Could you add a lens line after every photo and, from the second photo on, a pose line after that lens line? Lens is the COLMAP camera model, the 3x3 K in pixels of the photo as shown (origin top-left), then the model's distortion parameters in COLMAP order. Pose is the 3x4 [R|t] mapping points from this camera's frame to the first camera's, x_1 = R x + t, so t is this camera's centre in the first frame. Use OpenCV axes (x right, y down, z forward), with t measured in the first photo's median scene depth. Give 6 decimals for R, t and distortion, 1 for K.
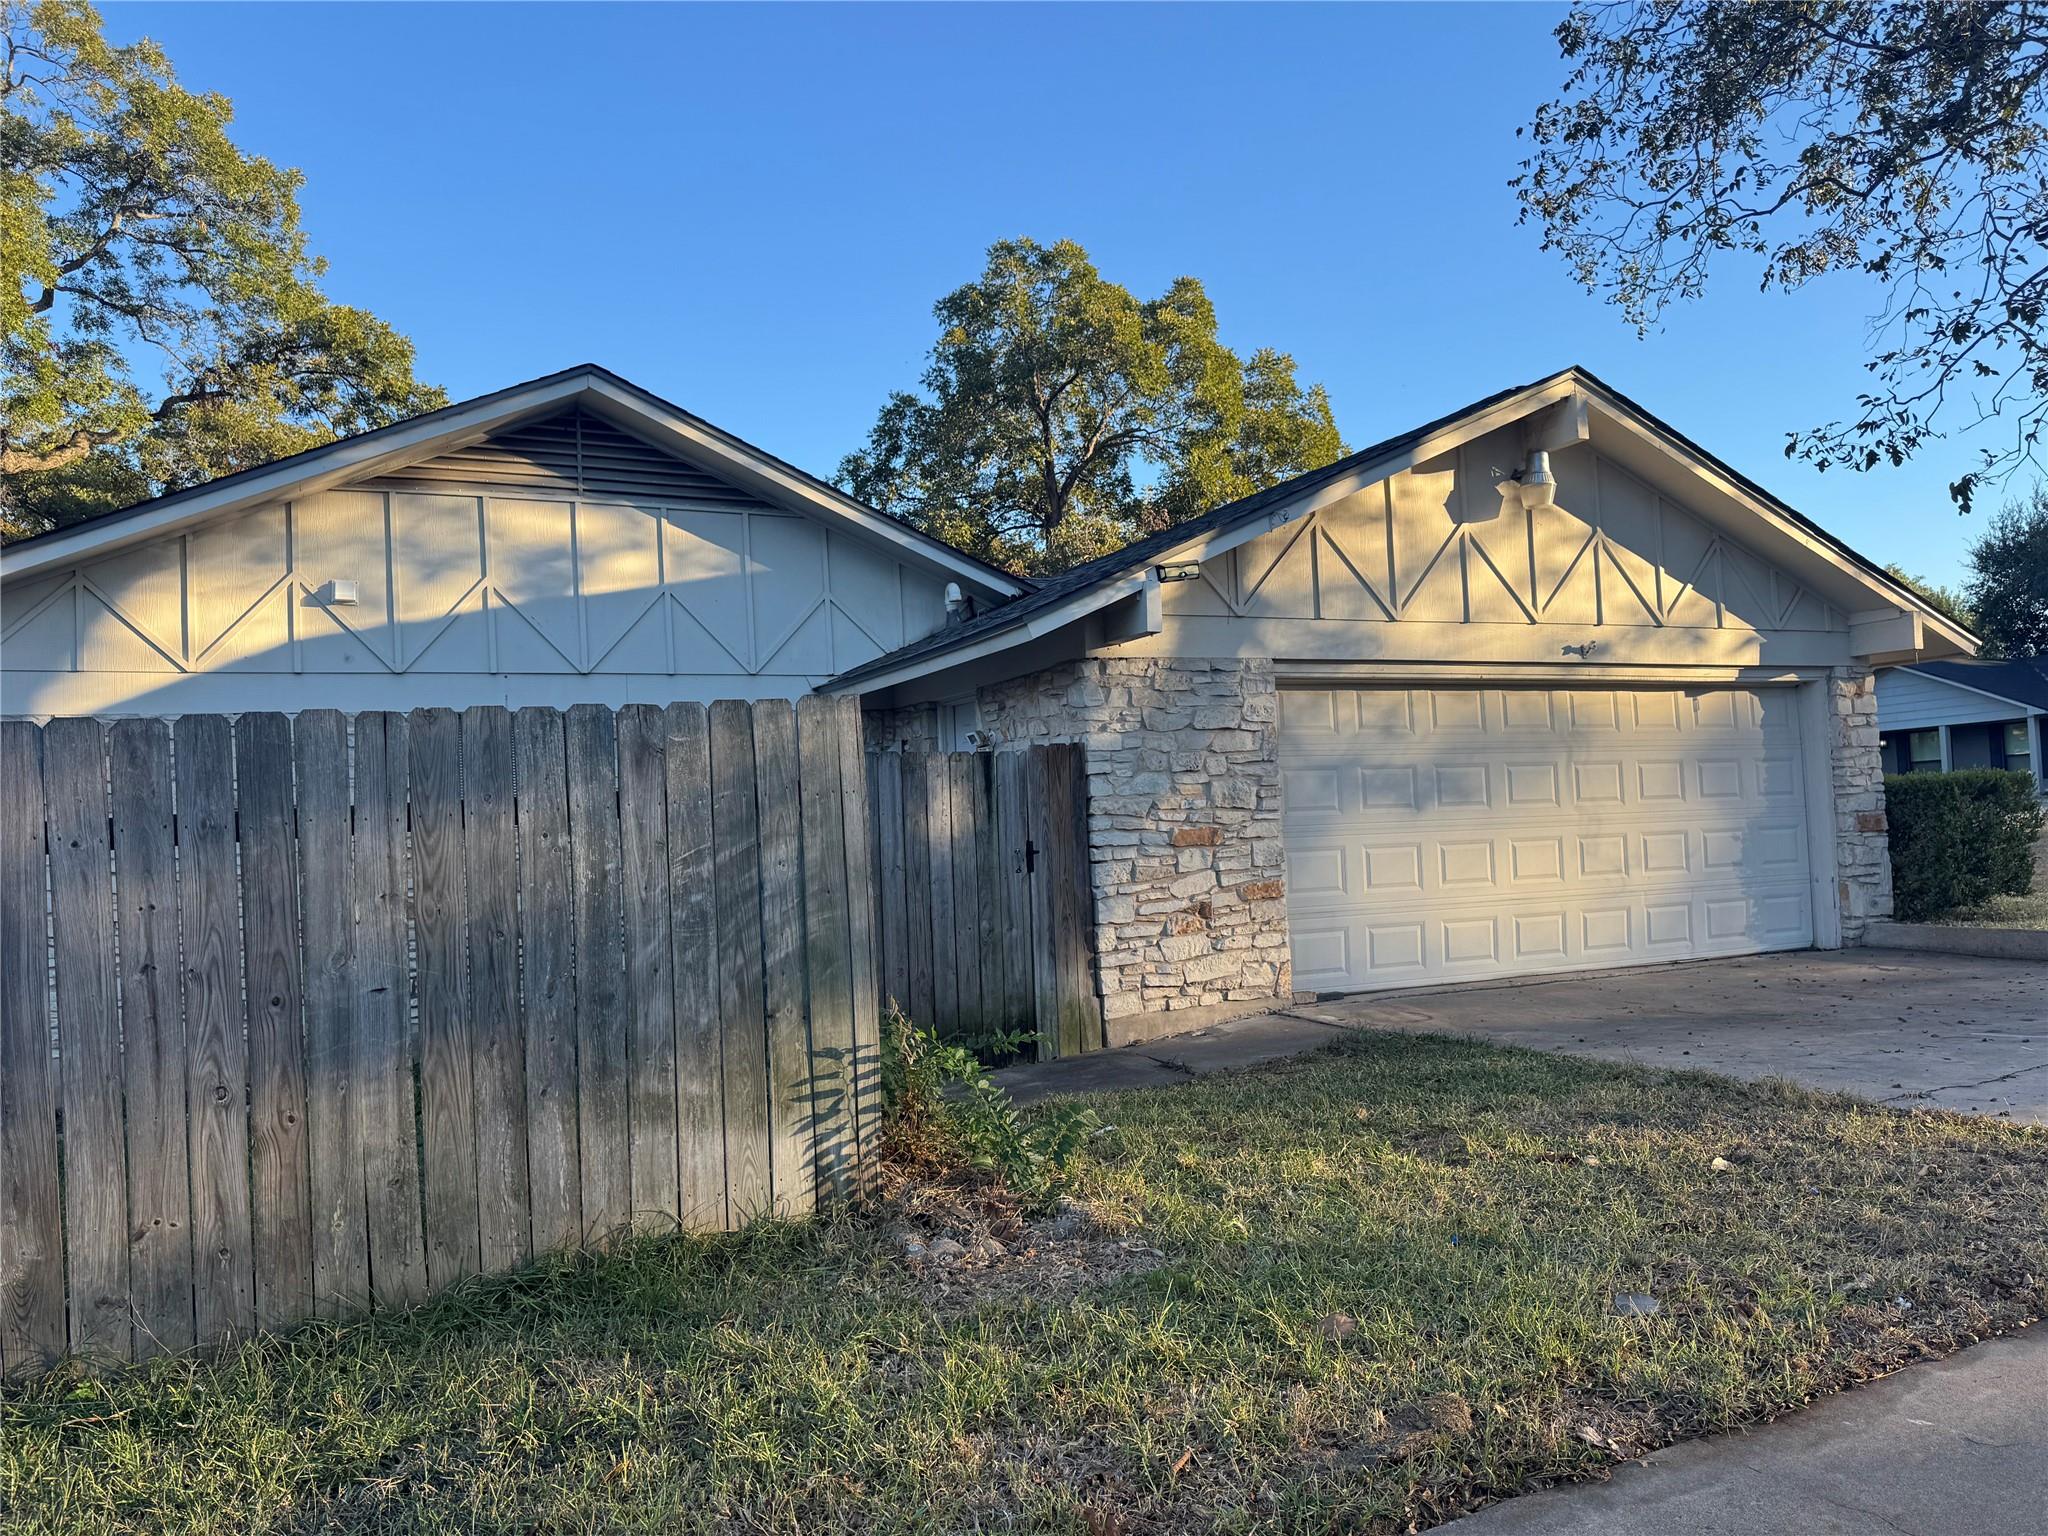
lens RADIAL K [[1467.4, 0, 1039.7], [0, 1467.4, 761.6], [0, 0, 1]] dist [0.052310, -0.029477]
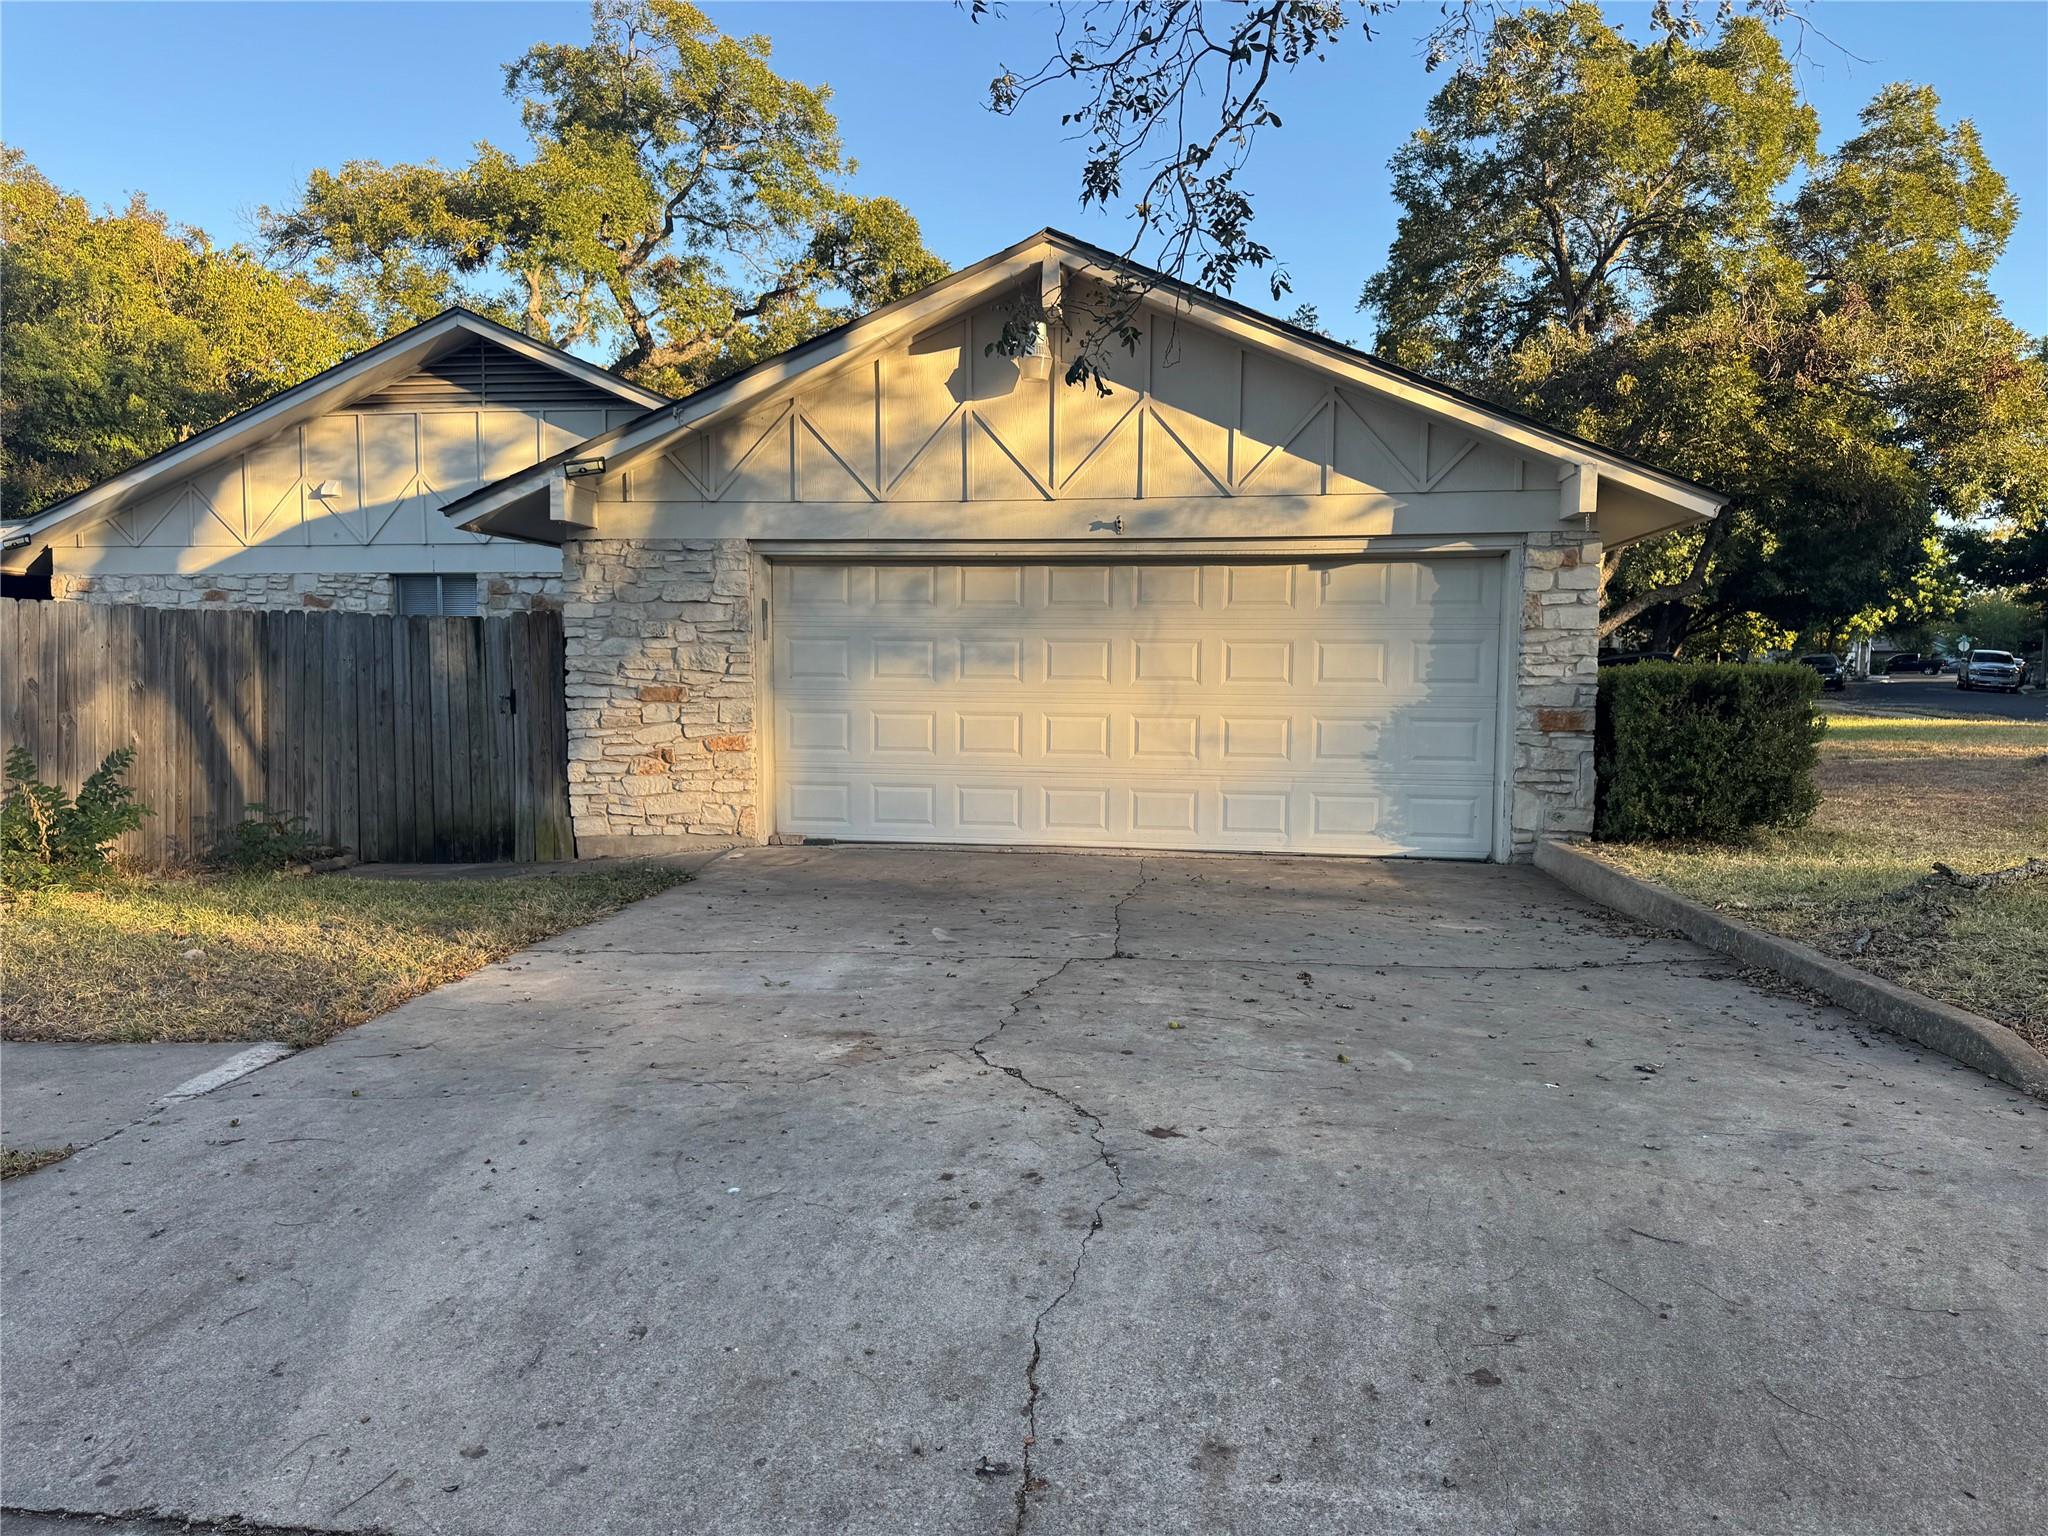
lens RADIAL K [[1467.4, 0, 1040.2], [0, 1467.4, 768.9], [0, 0, 1]] dist [0.052310, -0.029477]
pose [[0.836429, 0.085710, -0.541332, 0.902042], [-0.016344, 0.991158, 0.131678, -0.044316], [0.547832, -0.101291, 0.830434, 0.161528]]
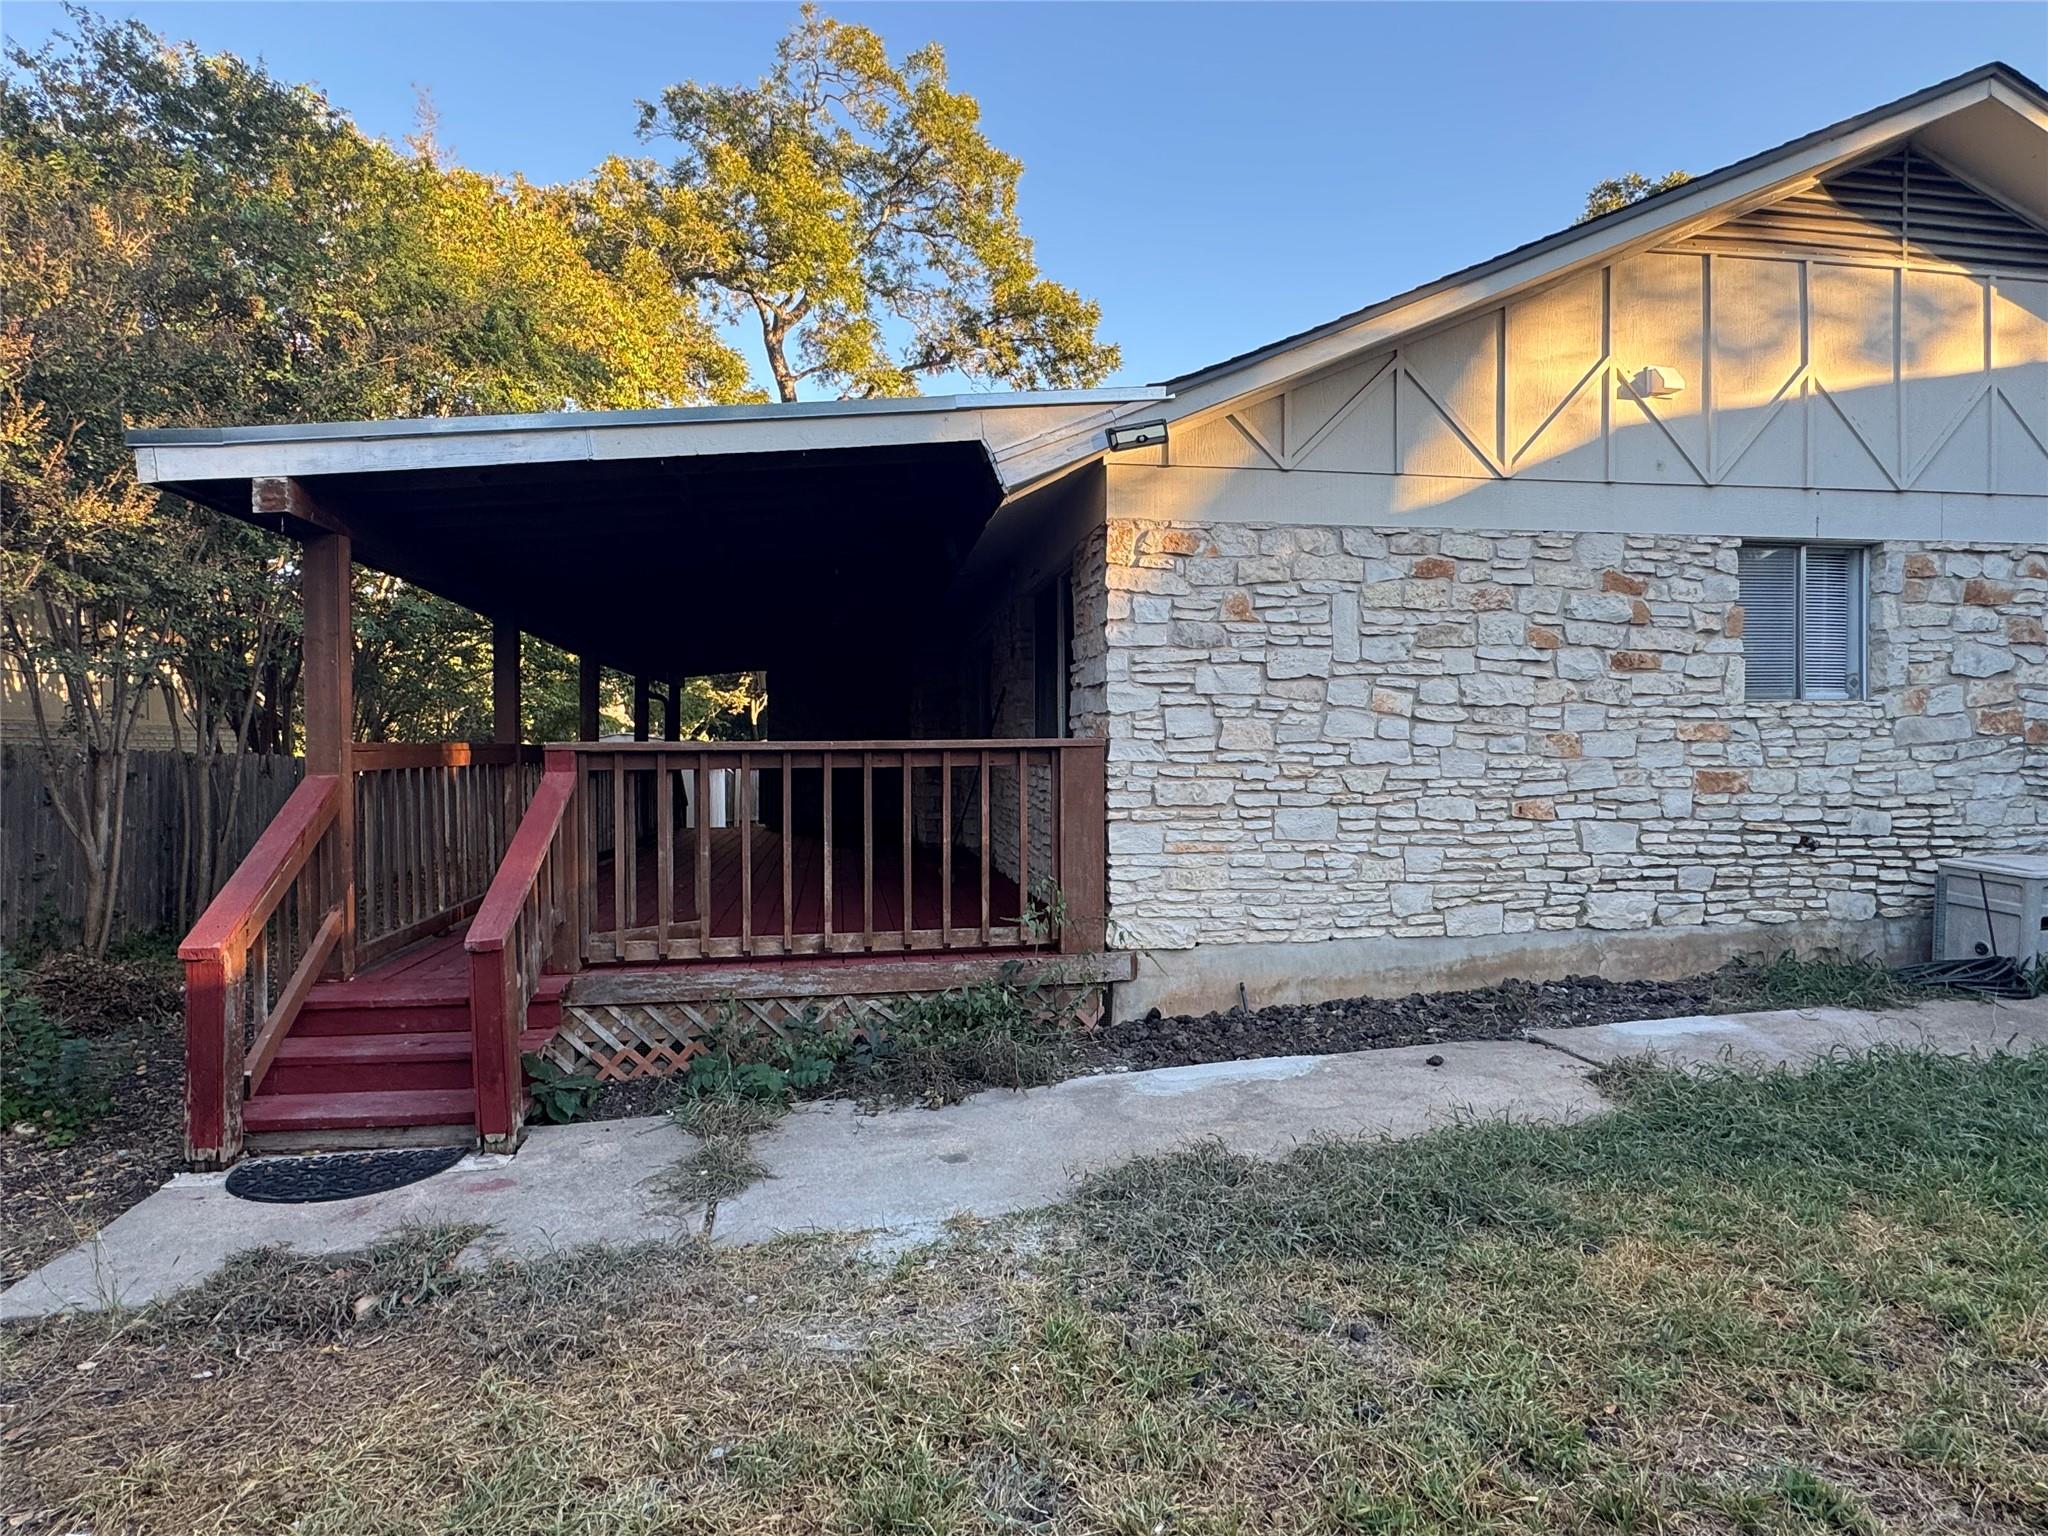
lens RADIAL K [[1118.6, 0, 1023.1], [0, 1118.6, 763.5], [0, 0, 1]] dist [0.005139, 0.002391]
pose [[0.965444, 0.040387, -0.257461, -0.649873], [-0.025558, 0.997829, 0.060689, 0.065337], [0.259353, -0.052012, 0.964381, 0.321061]]
